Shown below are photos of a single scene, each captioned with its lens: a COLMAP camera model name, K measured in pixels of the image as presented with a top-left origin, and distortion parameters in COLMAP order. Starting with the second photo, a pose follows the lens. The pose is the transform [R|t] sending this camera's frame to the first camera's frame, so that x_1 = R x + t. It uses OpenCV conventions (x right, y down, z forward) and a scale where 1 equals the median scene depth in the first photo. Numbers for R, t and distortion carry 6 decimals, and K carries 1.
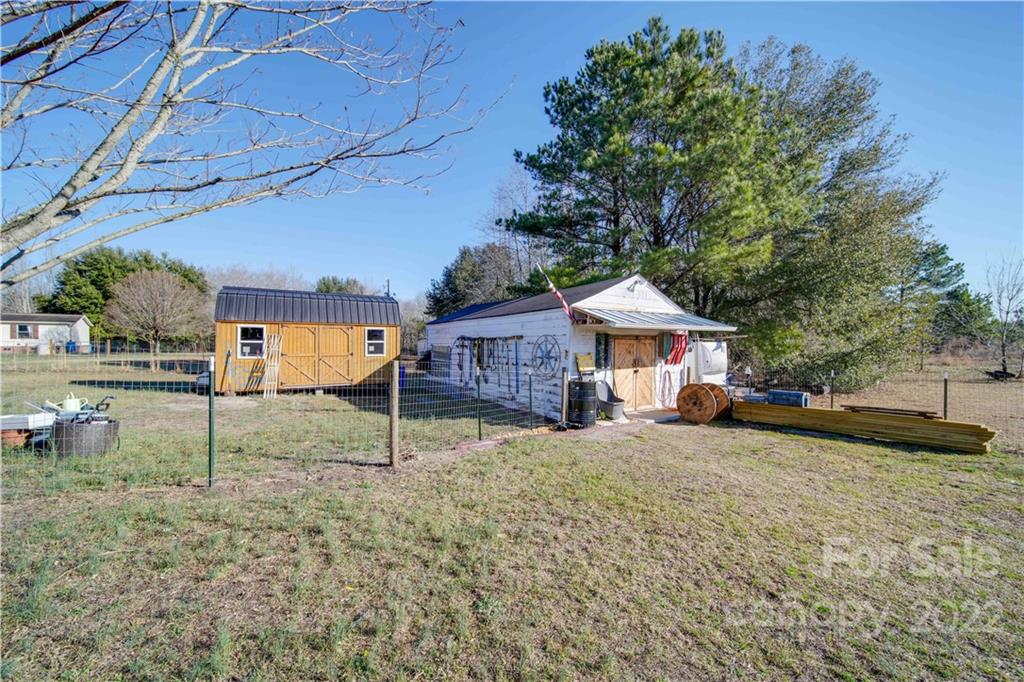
lens RADIAL K [[358.9, 0, 515.9], [0, 358.9, 338.9], [0, 0, 1]] dist [-0.003237, -0.001127]
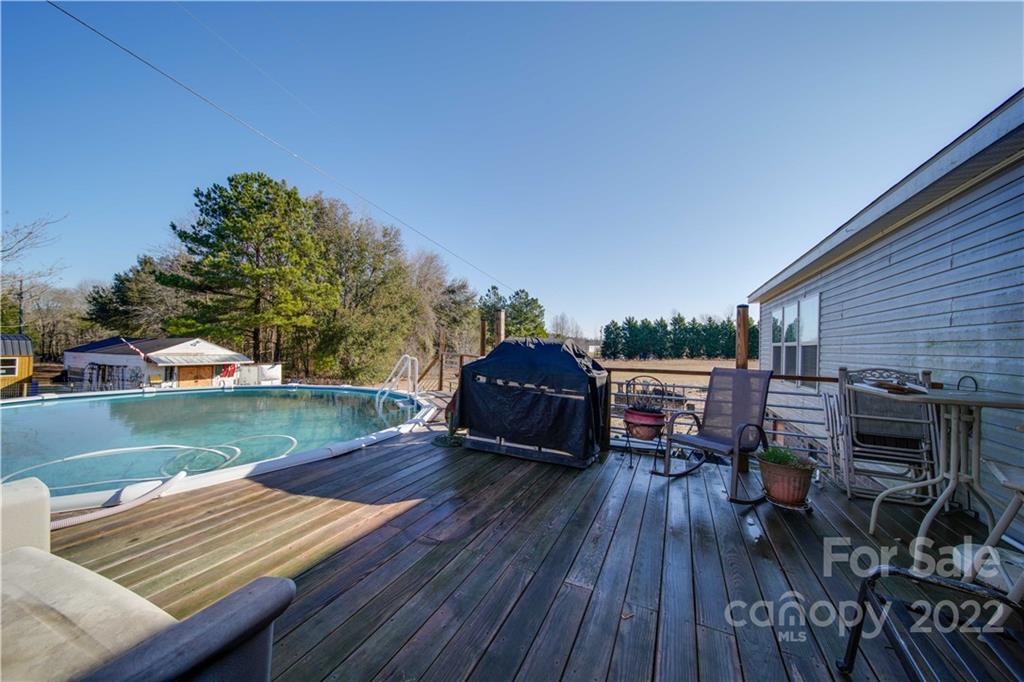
lens RADIAL K [[358.9, 0, 518.5], [0, 358.9, 340.0], [0, 0, 1]] dist [-0.003237, -0.001127]
pose [[0.817200, 0.027966, 0.575675, 0.526474], [-0.025419, 0.999599, -0.012476, -0.146997], [-0.575793, -0.004438, 0.817583, -1.521614]]
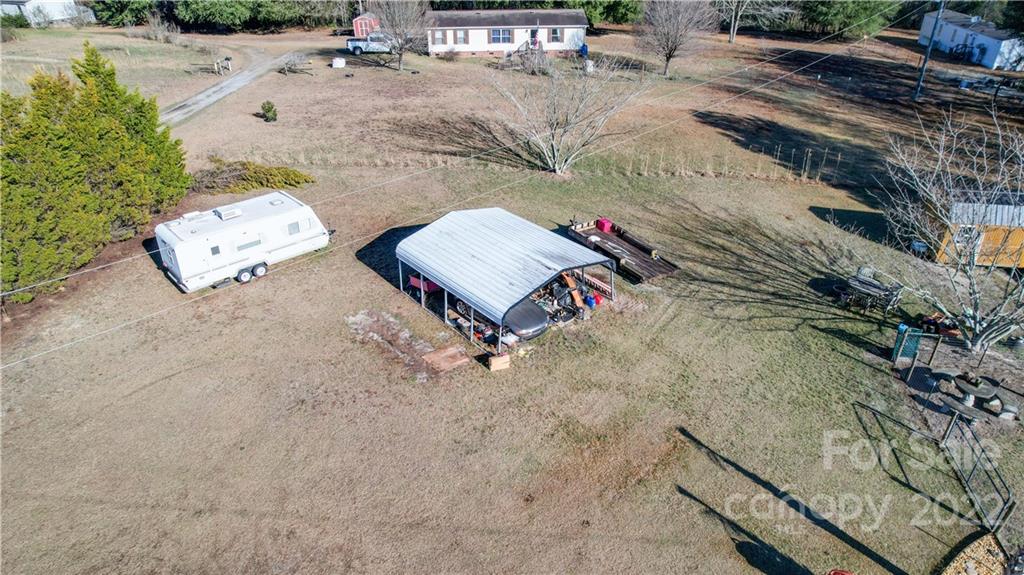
lens RADIAL K [[657.6, 0, 514.7], [0, 657.6, 290.5], [0, 0, 1]] dist [-0.056456, 0.041095]
pose [[0.772505, 0.323432, -0.546468, -0.562978], [0.004729, 0.857614, 0.514272, -1.081934], [0.634991, -0.399862, 0.660982, -1.902791]]
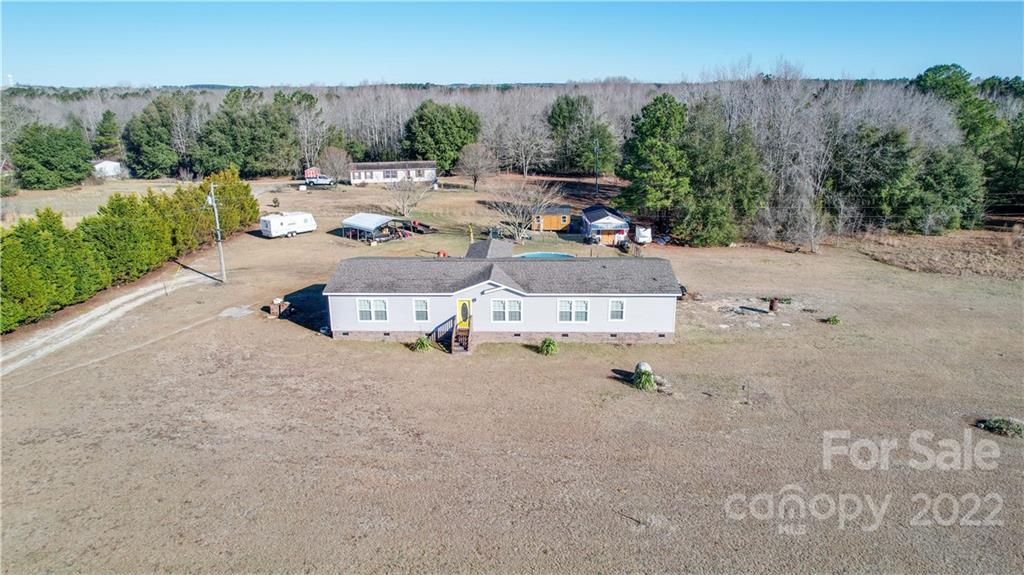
lens RADIAL K [[657.6, 0, 515.6], [0, 657.6, 287.5], [0, 0, 1]] dist [-0.056456, 0.041095]
pose [[0.846405, 0.150460, -0.510843, 2.985269], [0.005605, 0.956688, 0.291061, -1.396246], [0.532511, -0.249219, 0.808902, -5.350202]]
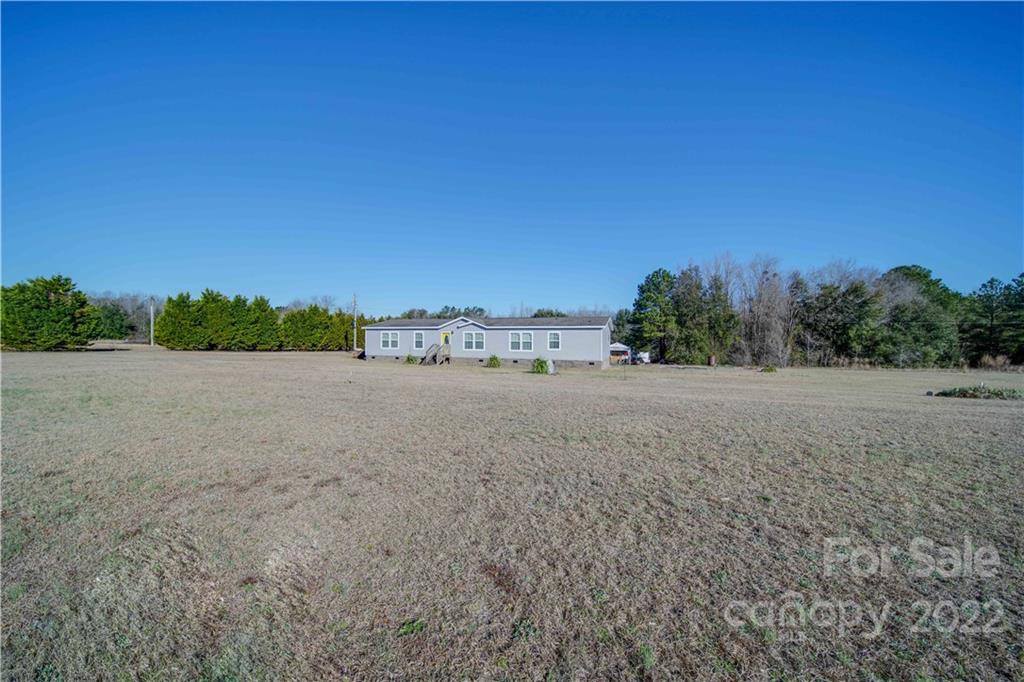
lens RADIAL K [[358.9, 0, 513.8], [0, 358.9, 341.4], [0, 0, 1]] dist [-0.003237, -0.001127]
pose [[0.649129, 0.008434, -0.760632, 3.347098], [-0.006674, 0.999963, 0.005392, -0.174192], [0.760649, 0.001576, 0.649161, -3.910589]]
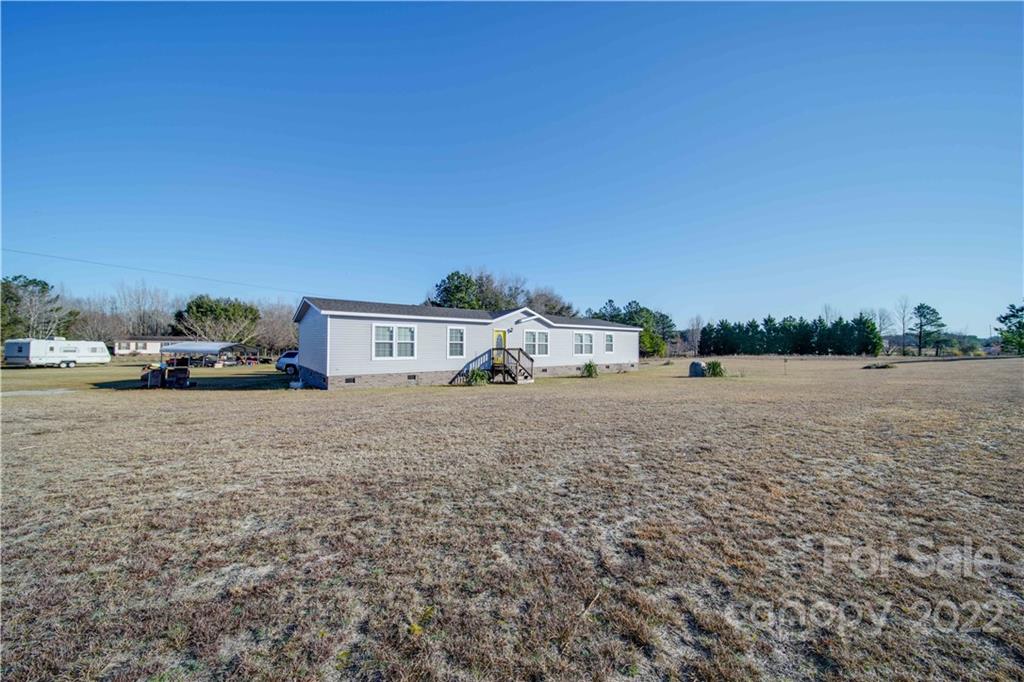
lens RADIAL K [[358.9, 0, 517.9], [0, 358.9, 343.4], [0, 0, 1]] dist [-0.003237, -0.001127]
pose [[0.990723, 0.008945, 0.135602, 0.648215], [-0.008963, 0.999960, -0.000479, -0.157868], [-0.135601, -0.000741, 0.990763, -4.277550]]
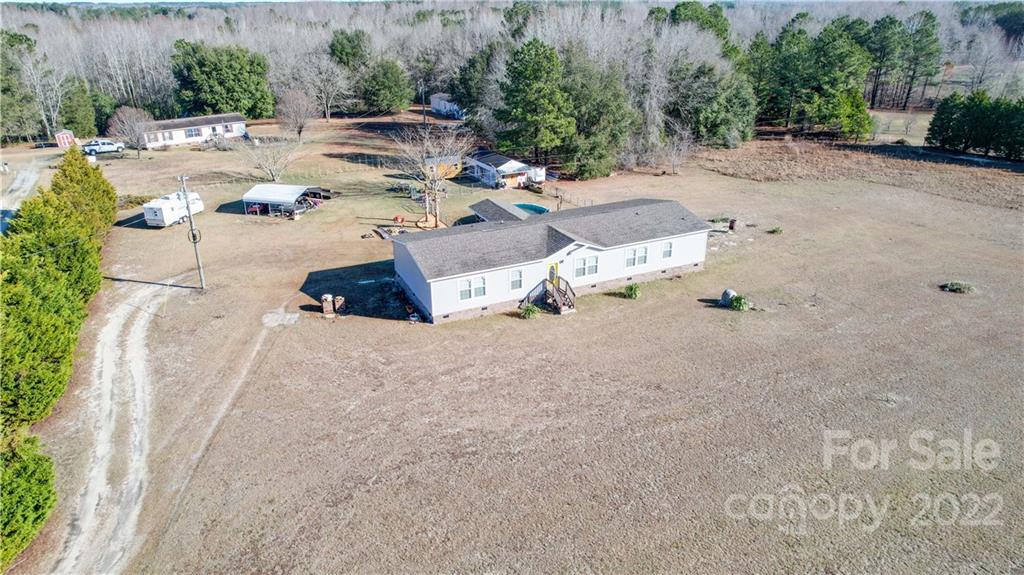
lens RADIAL K [[657.6, 0, 511.3], [0, 657.6, 287.8], [0, 0, 1]] dist [-0.056456, 0.041095]
pose [[0.995765, 0.029965, -0.086912, 0.908689], [0.007446, 0.915997, 0.401116, -1.713733], [0.091630, -0.400065, 0.911895, -6.242194]]
